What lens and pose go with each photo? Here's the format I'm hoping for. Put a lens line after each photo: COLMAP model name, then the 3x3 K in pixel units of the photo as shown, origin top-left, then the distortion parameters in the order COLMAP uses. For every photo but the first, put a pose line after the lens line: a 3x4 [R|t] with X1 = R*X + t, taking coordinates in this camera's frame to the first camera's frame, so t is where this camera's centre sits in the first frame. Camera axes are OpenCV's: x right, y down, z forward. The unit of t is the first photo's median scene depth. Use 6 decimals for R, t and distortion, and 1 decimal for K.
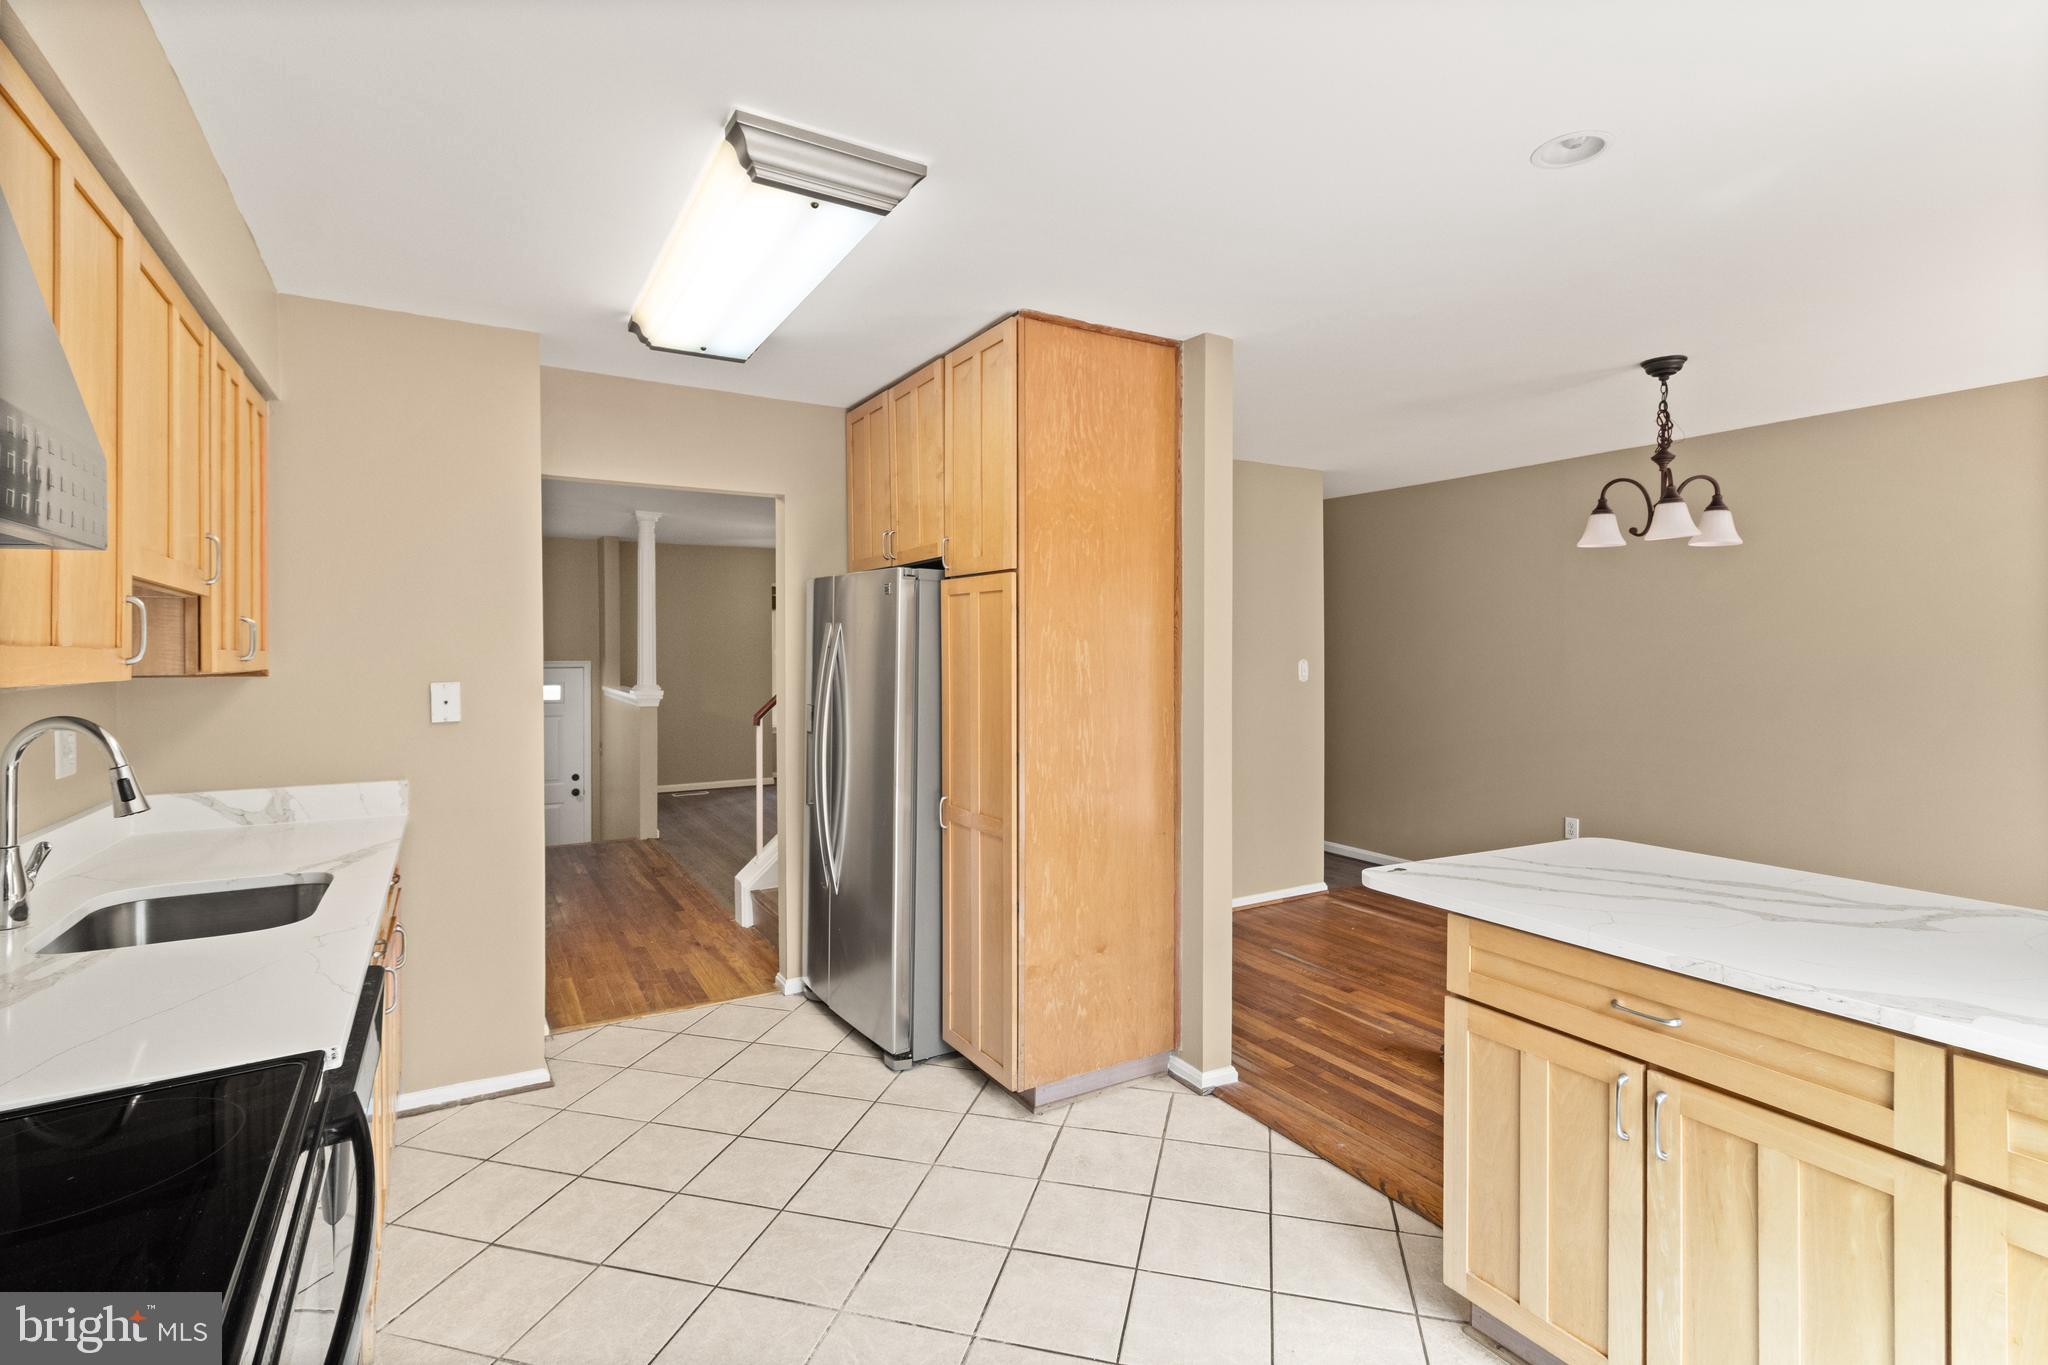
lens RADIAL K [[956.6, 0, 1020.9], [0, 956.6, 651.2], [0, 0, 1]] dist [0.000391, 0.000405]
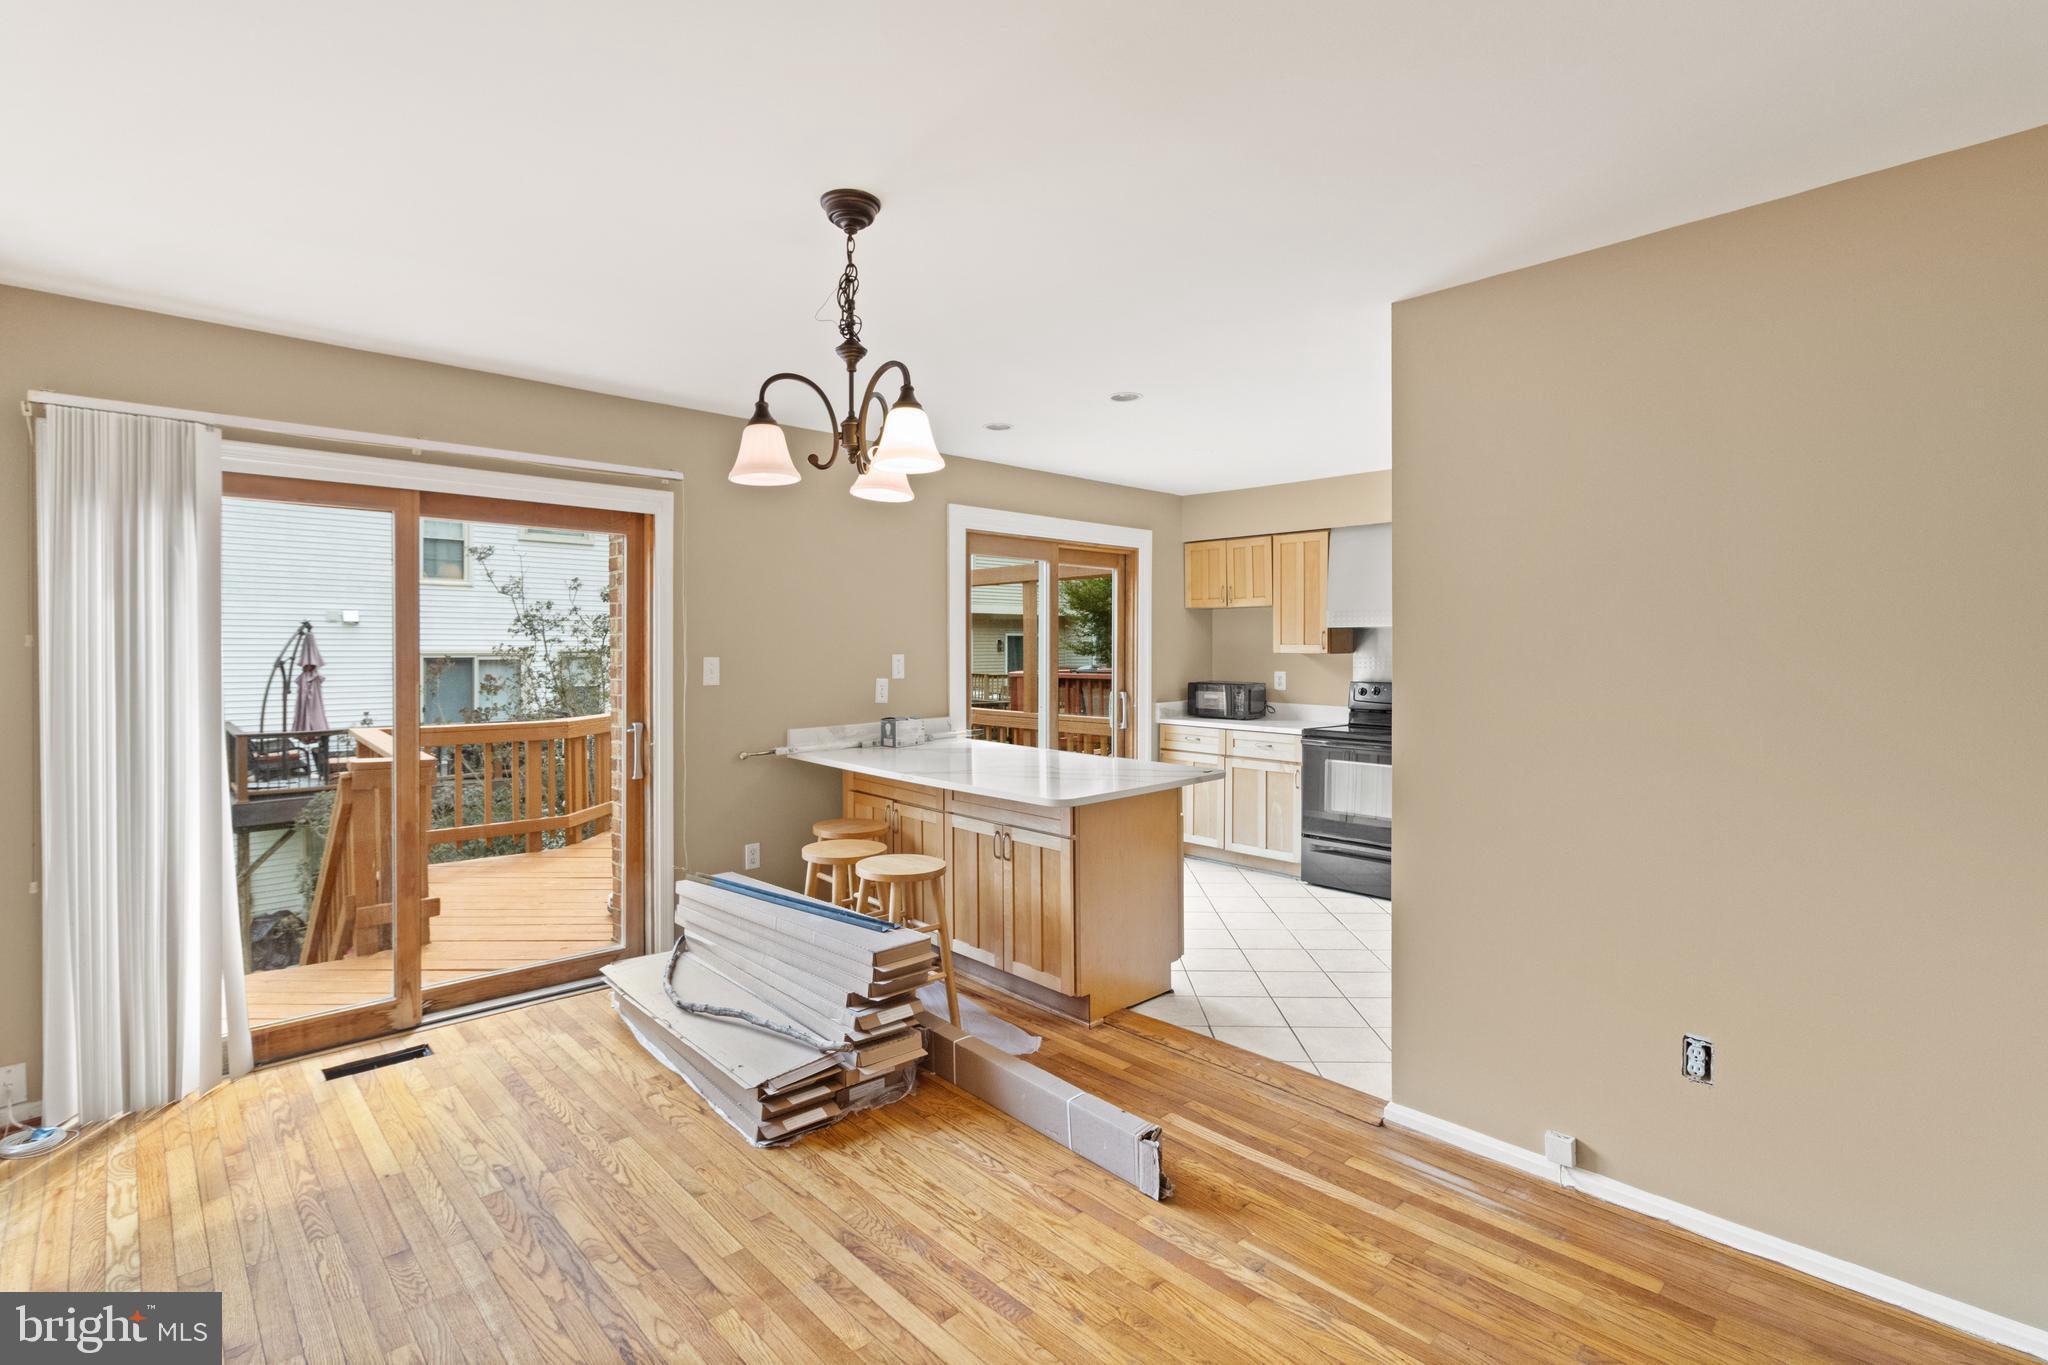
lens RADIAL K [[945.7, 0, 1016.2], [0, 945.7, 653.6], [0, 0, 1]] dist [0.000824, 0.000190]
pose [[-0.975710, 0.004400, -0.219024, 0.702549], [0.001468, 0.999907, 0.013548, -0.005639], [0.219063, 0.012898, -0.975625, 1.651891]]
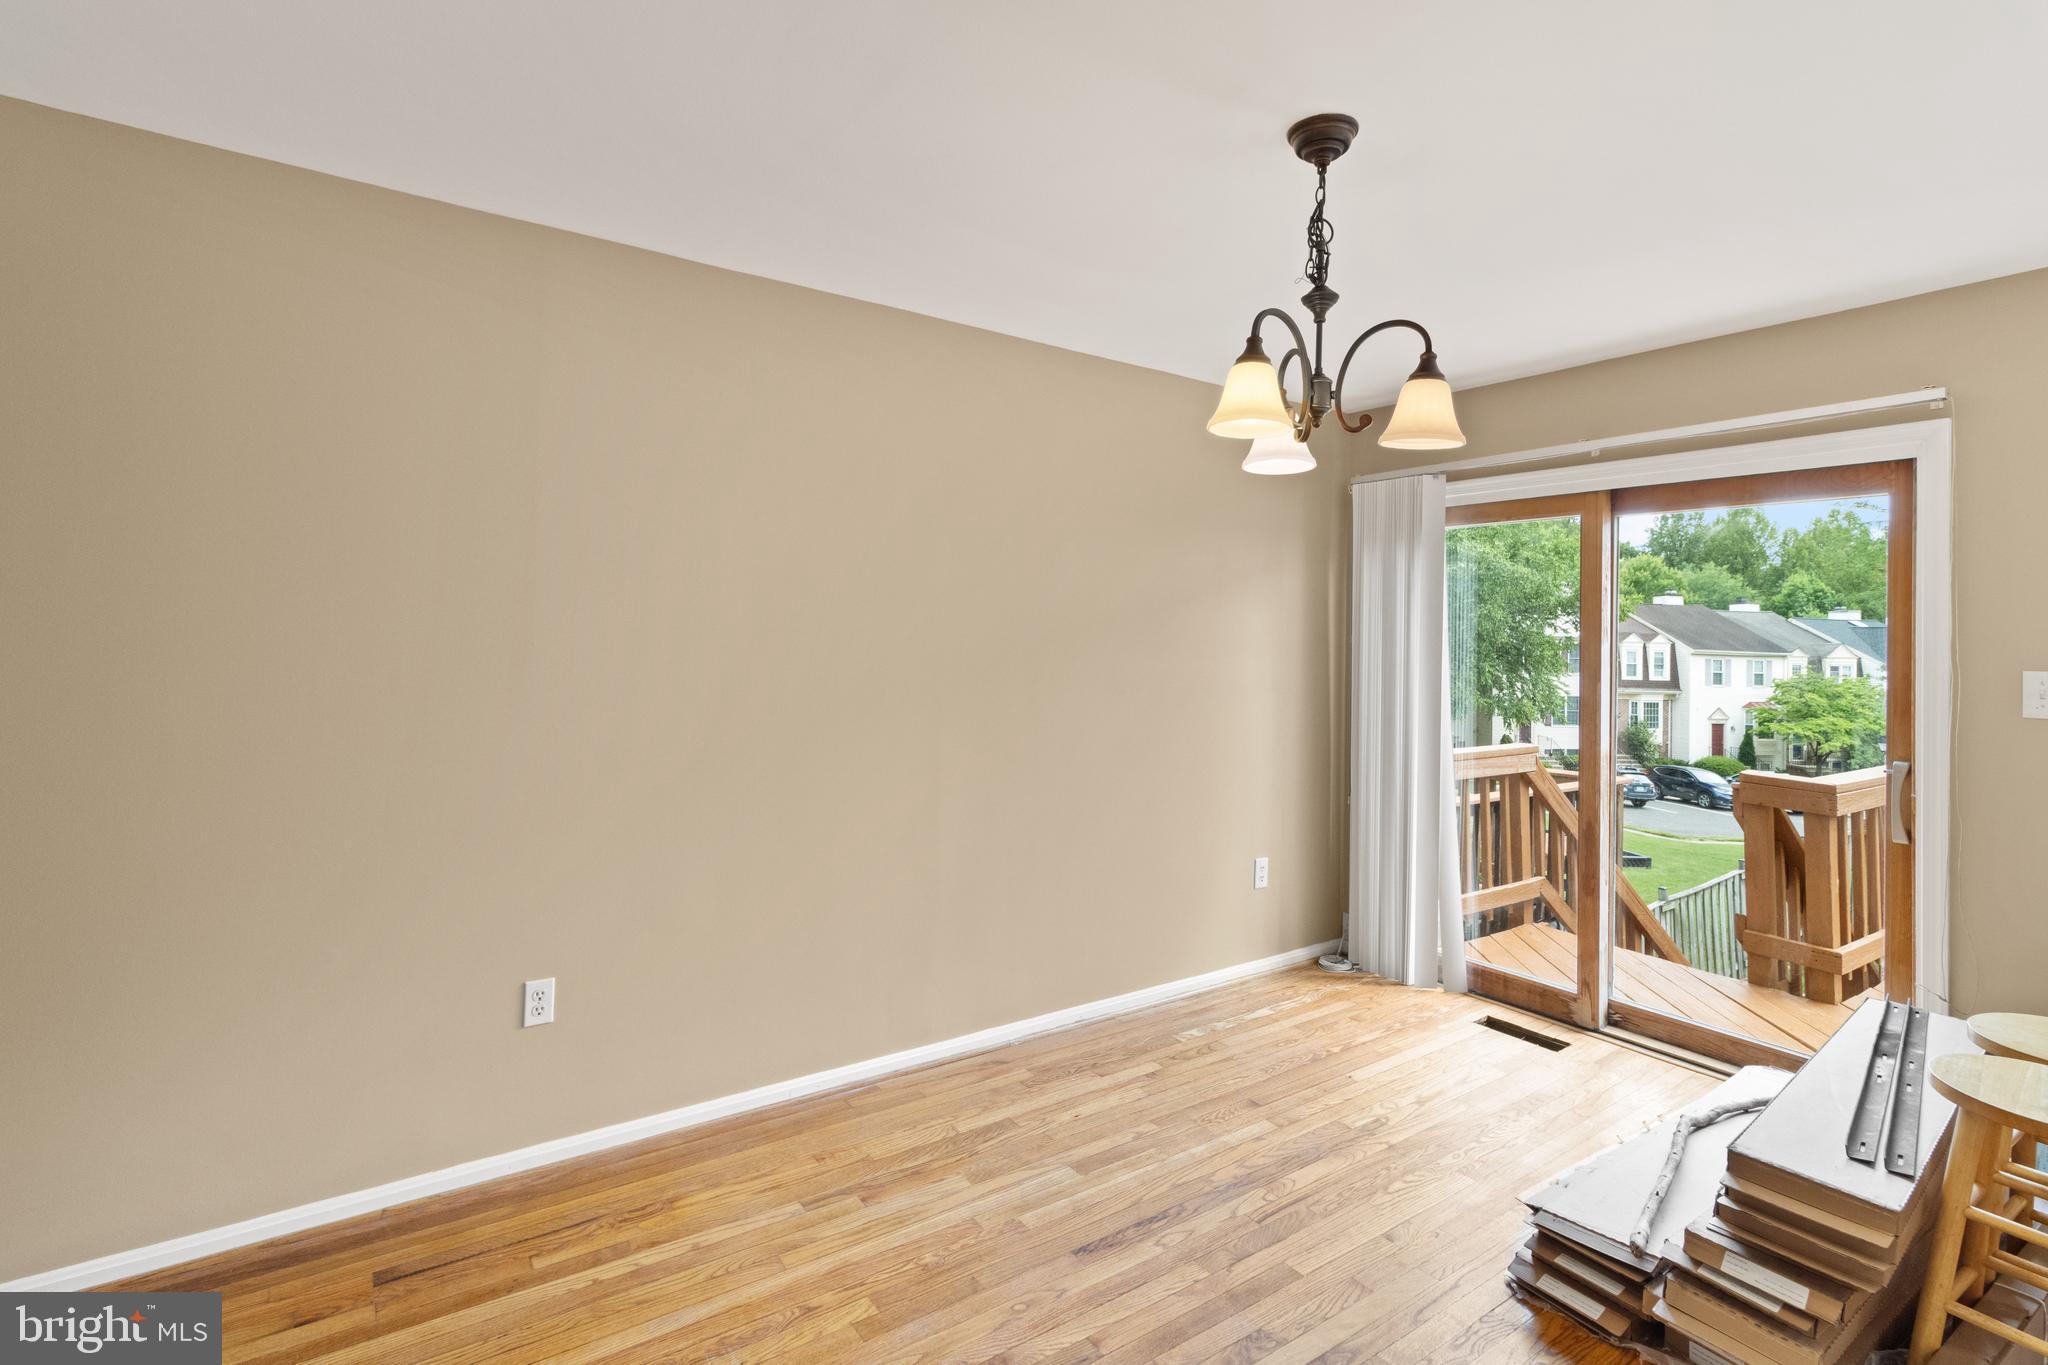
lens RADIAL K [[975.6, 0, 1018.4], [0, 975.6, 621.0], [0, 0, 1]] dist [0.000142, 0.000040]
pose [[-0.069274, 0.019964, 0.997398, 0.113218], [-0.012746, 0.999700, -0.020895, 0.001845], [-0.997516, -0.014160, -0.068999, 1.214462]]
